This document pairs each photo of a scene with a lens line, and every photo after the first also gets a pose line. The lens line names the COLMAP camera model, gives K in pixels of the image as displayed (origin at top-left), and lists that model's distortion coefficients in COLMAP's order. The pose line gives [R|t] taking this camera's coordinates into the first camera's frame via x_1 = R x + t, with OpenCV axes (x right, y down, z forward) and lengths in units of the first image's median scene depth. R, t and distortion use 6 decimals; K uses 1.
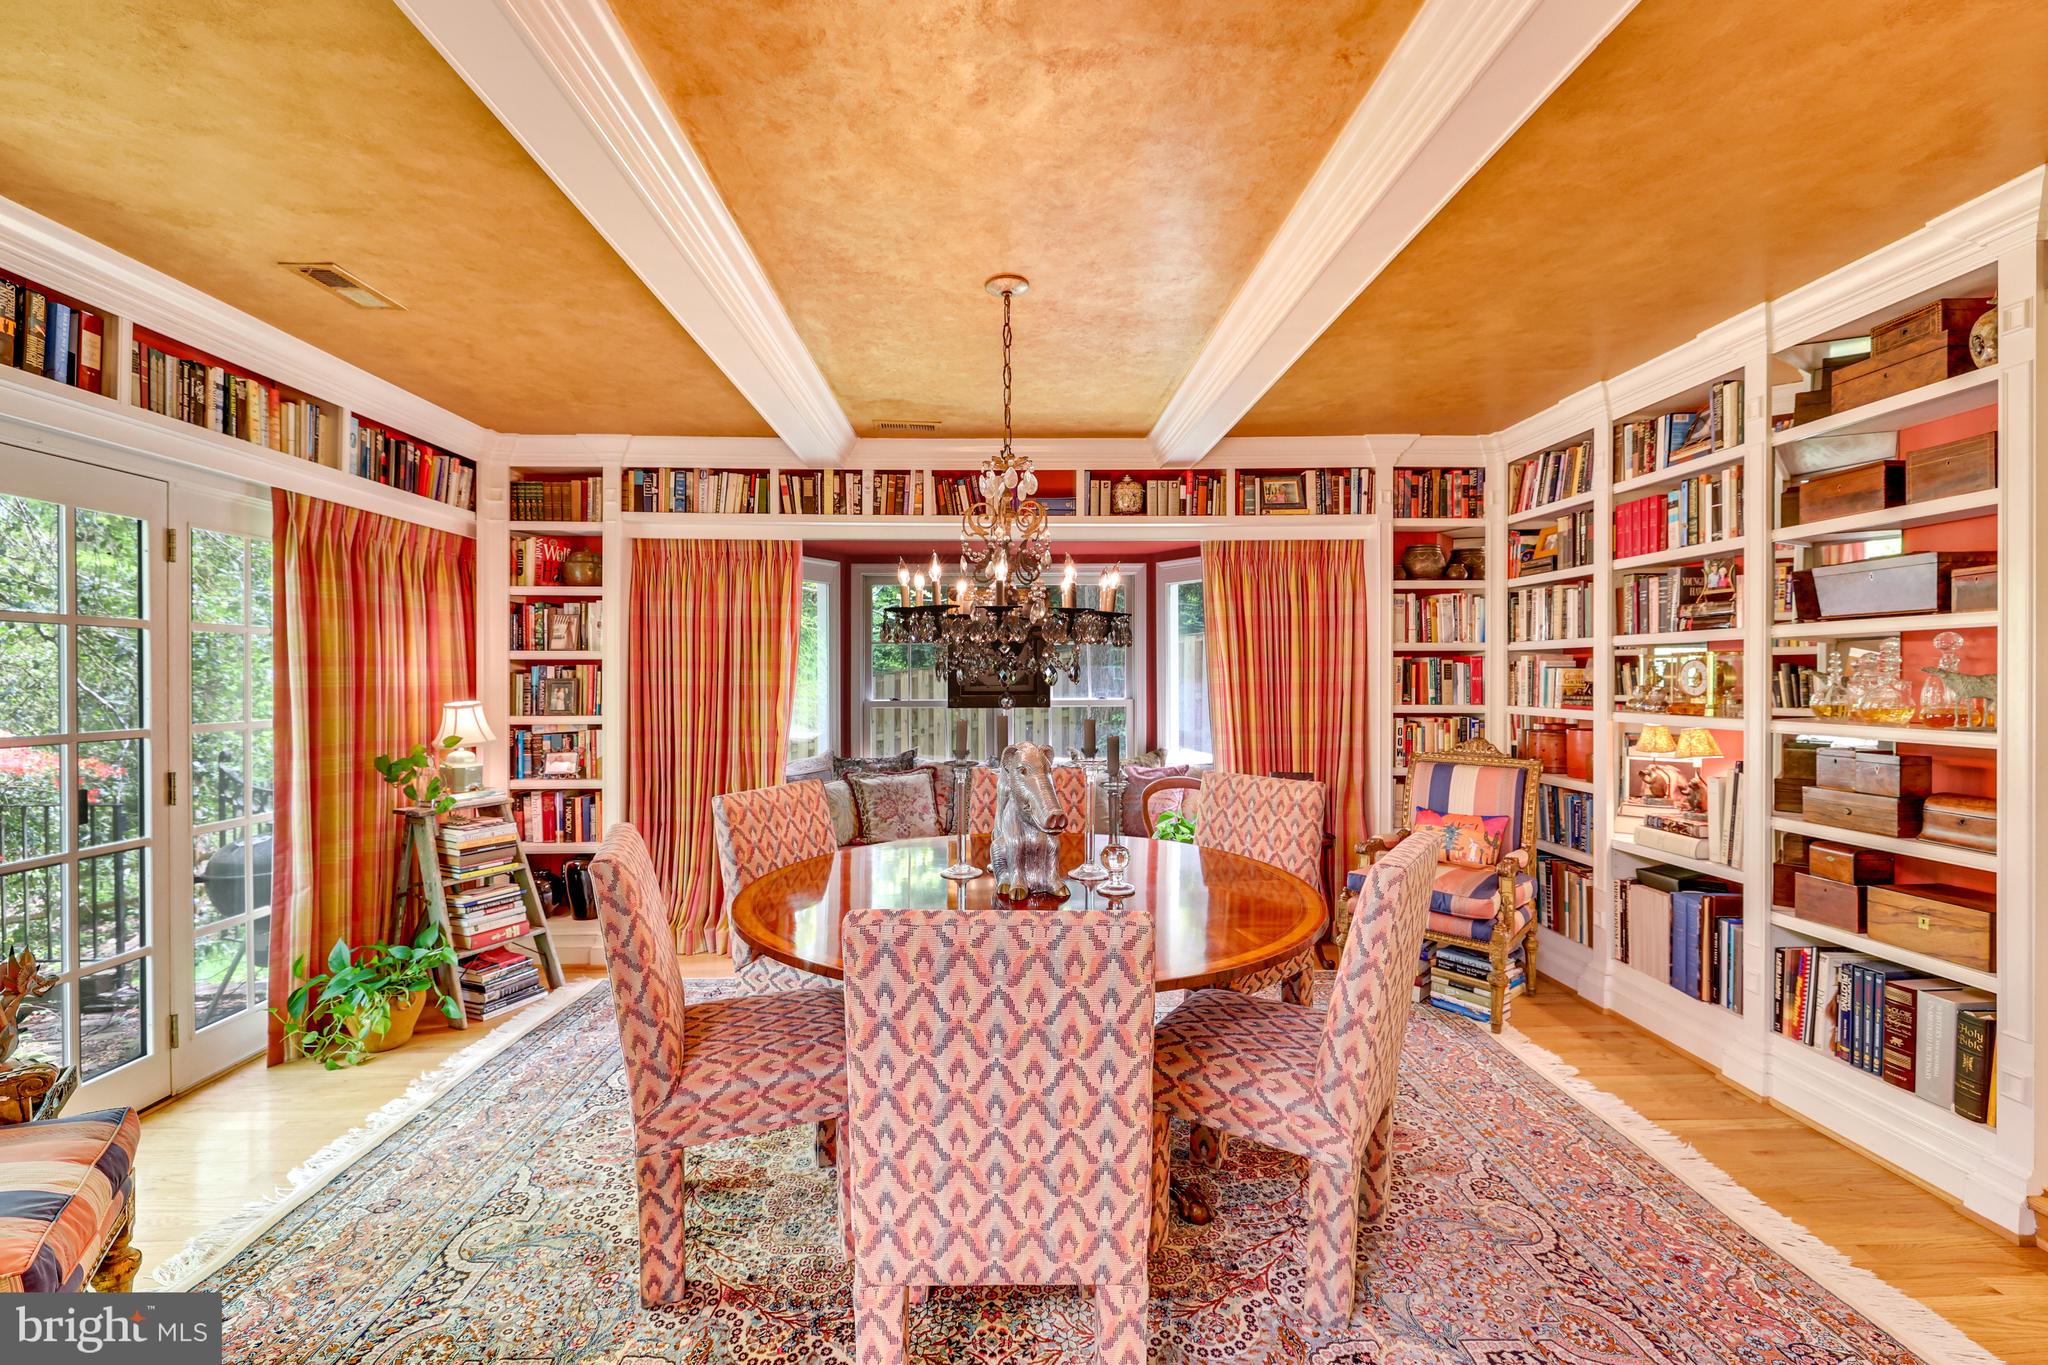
lens RADIAL K [[836.6, 0, 1027.4], [0, 836.6, 683.0], [0, 0, 1]] dist [0.000236, 0.000547]
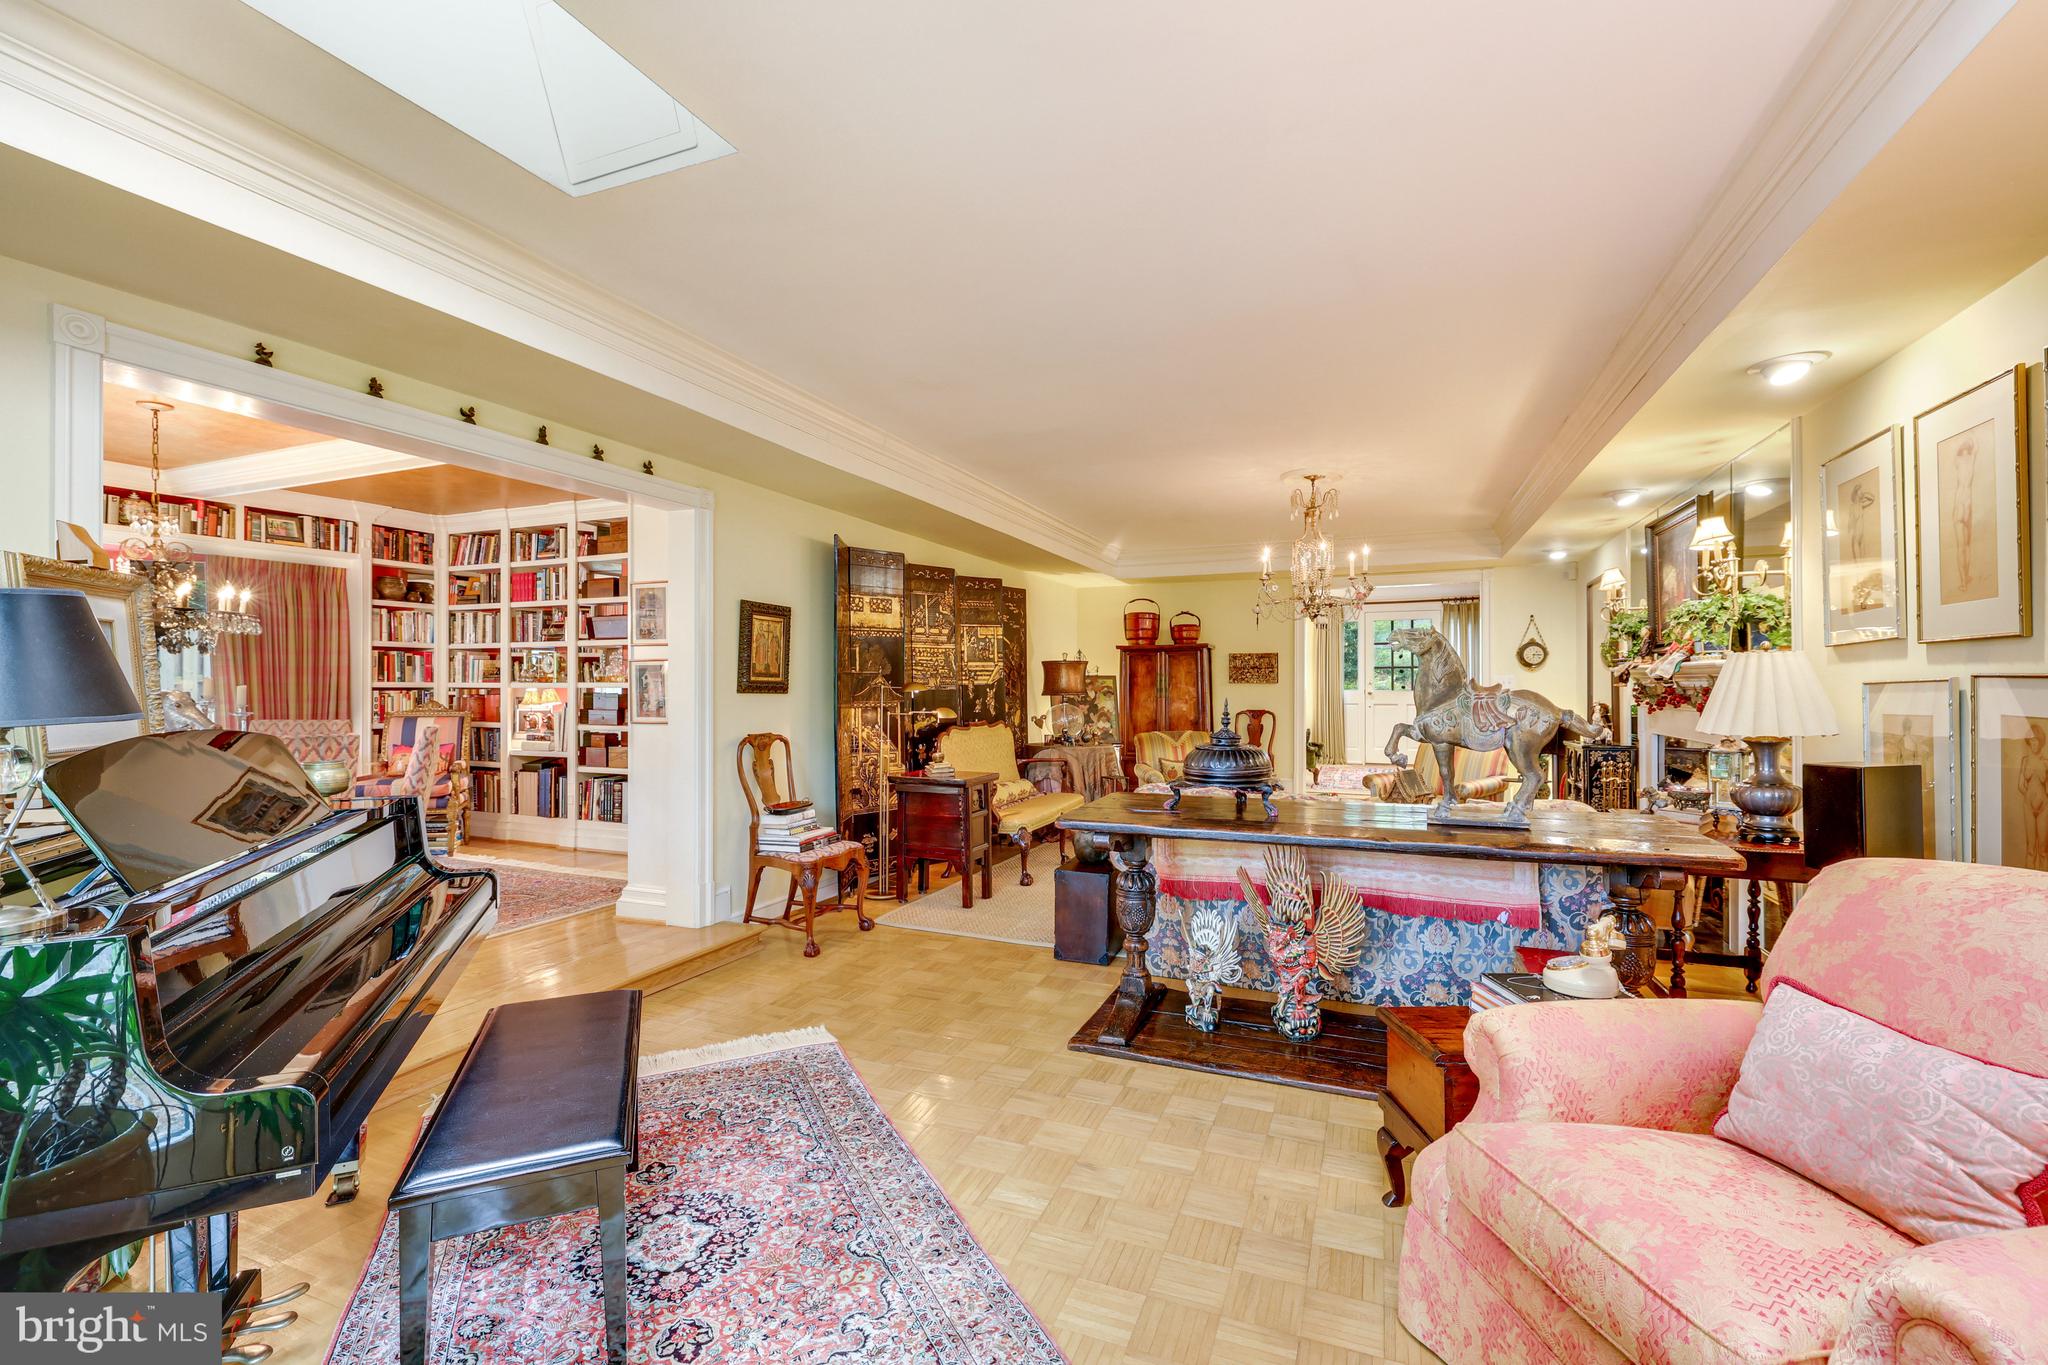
lens RADIAL K [[900.0, 0, 1034.4], [0, 900.0, 681.3], [0, 0, 1]] dist [0.002150, -0.000037]
pose [[0.413492, 0.007162, 0.910480, -0.589266], [0.006592, 0.999919, -0.010860, 0.054615], [-0.910484, 0.010493, 0.413411, -0.816047]]
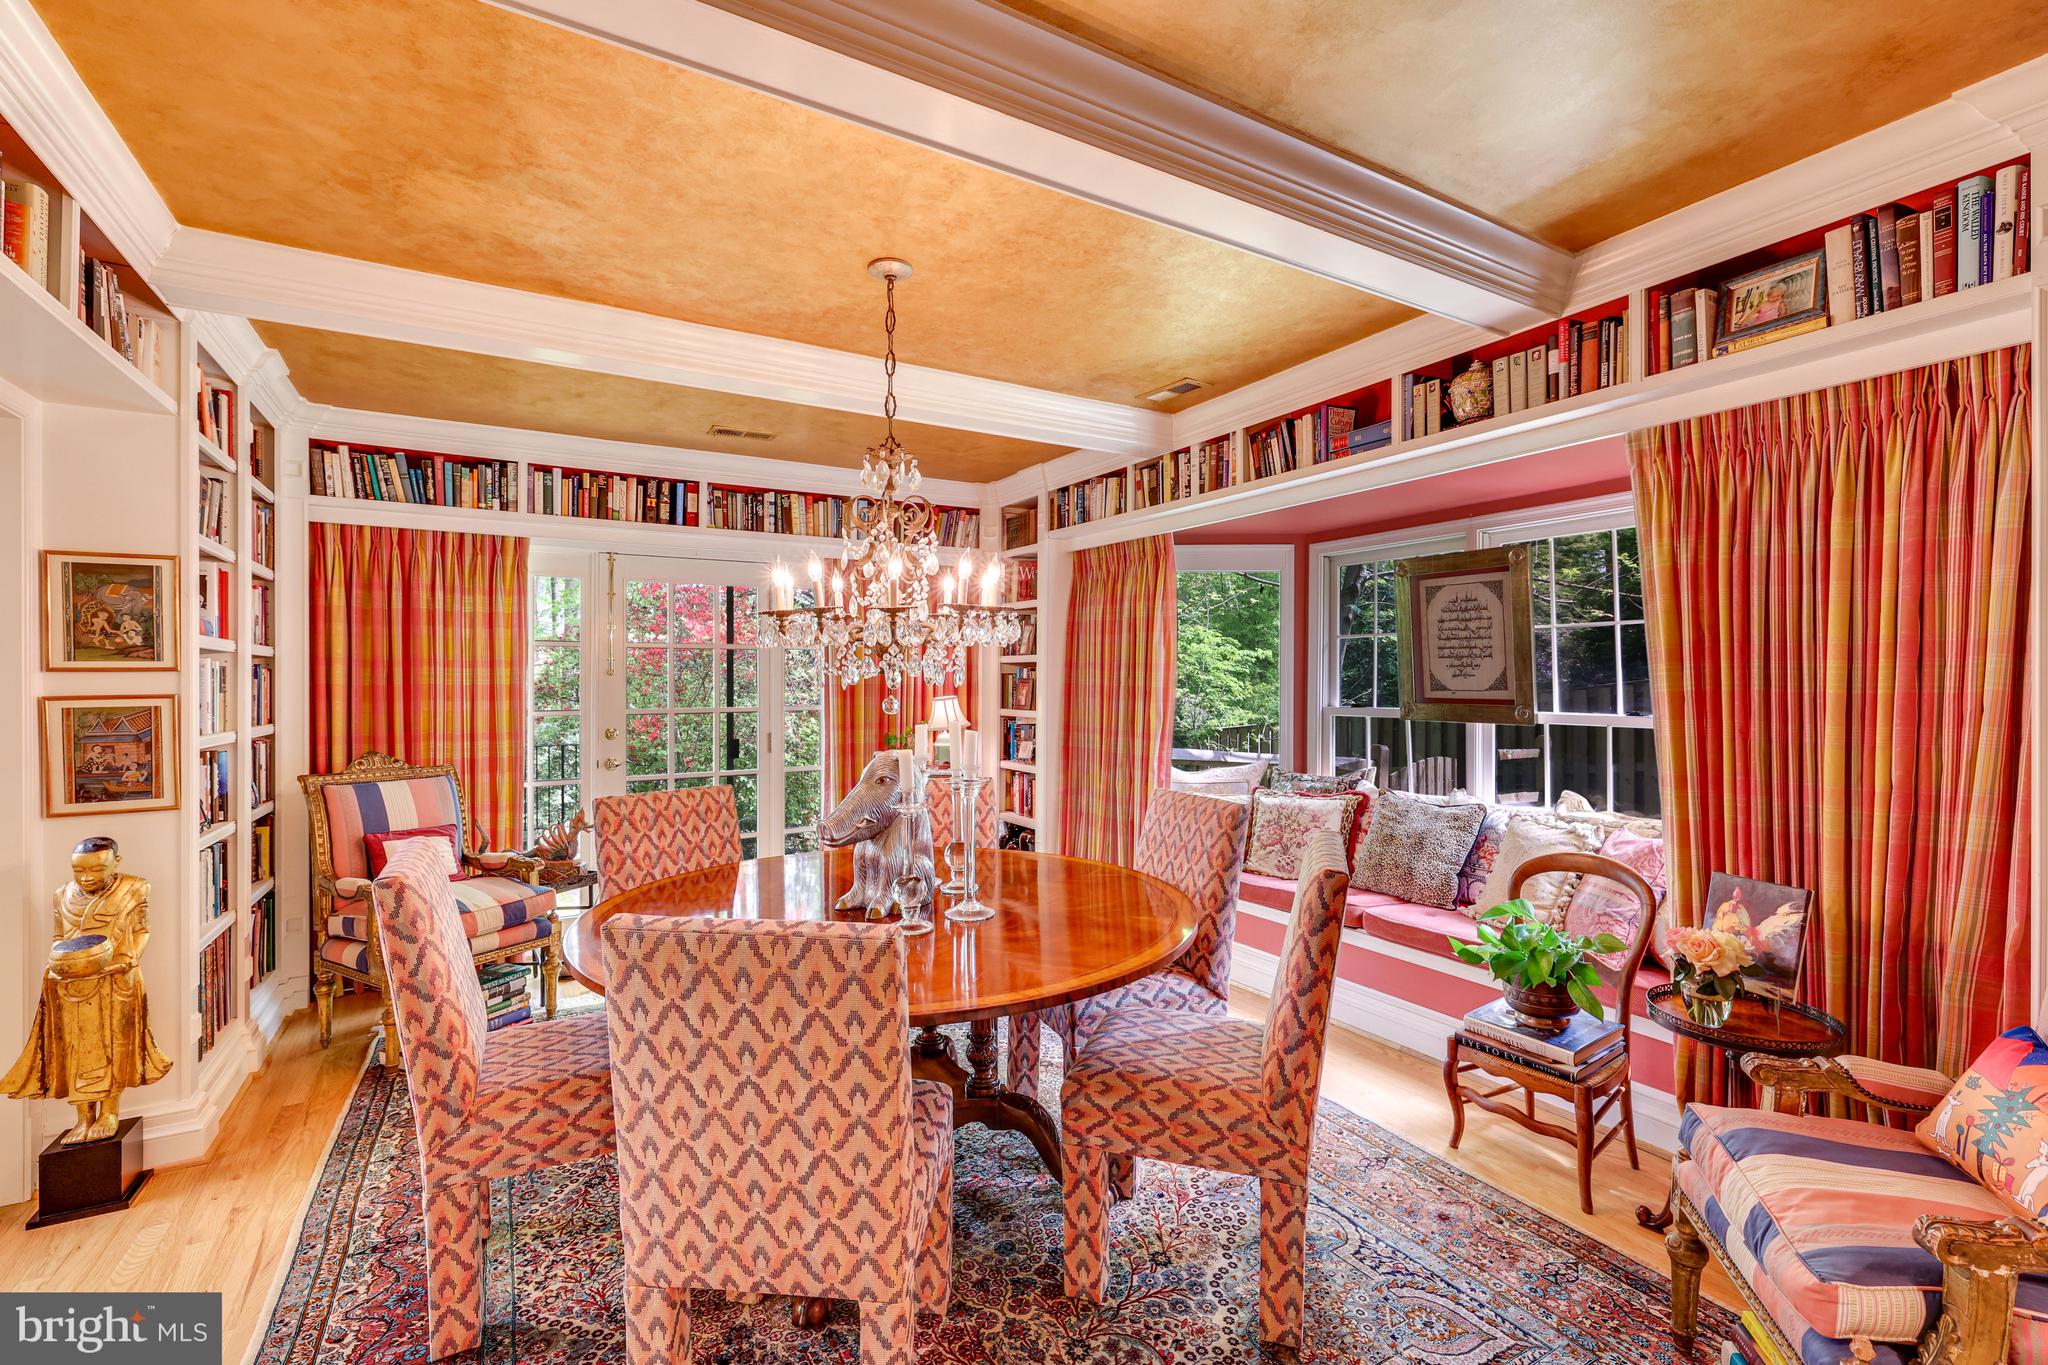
lens RADIAL K [[900.0, 0, 1022.0], [0, 900.0, 679.0], [0, 0, 1]] dist [0.002150, -0.000037]
pose [[0.485537, 0.003838, -0.874207, 0.603120], [-0.003364, 0.999991, 0.002521, -0.009000], [0.874209, 0.001717, 0.485546, 0.407888]]
